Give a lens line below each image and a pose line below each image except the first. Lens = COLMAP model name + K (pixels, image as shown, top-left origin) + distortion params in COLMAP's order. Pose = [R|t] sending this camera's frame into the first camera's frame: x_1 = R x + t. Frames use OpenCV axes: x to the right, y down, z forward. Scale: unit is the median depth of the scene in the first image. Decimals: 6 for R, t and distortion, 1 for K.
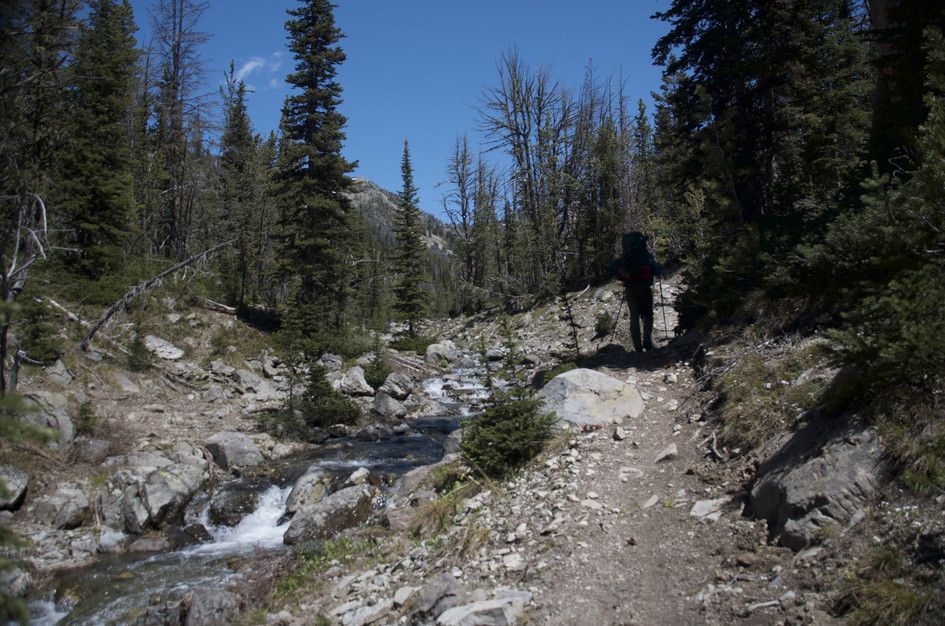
lens RADIAL K [[778.9, 0, 472.5], [0, 778.9, 313.0], [0, 0, 1]] dist [-0.149847, 0.139192]
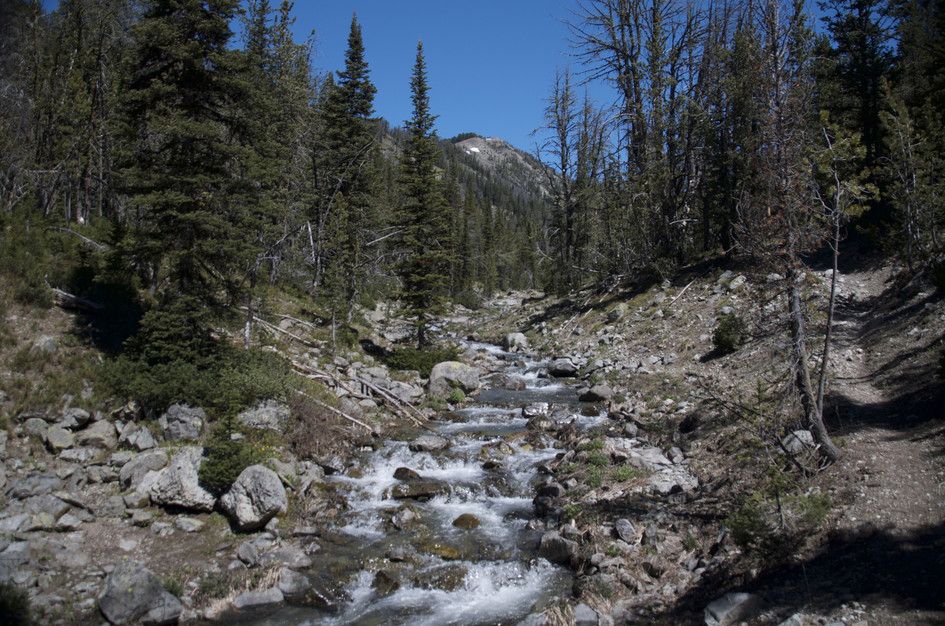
lens RADIAL K [[778.9, 0, 472.5], [0, 778.9, 313.0], [0, 0, 1]] dist [-0.149847, 0.139192]
pose [[0.984379, 0.022640, -0.174603, 0.062980], [-0.014011, 0.998626, 0.050496, -0.024625], [0.175507, -0.047260, 0.983343, 0.302703]]
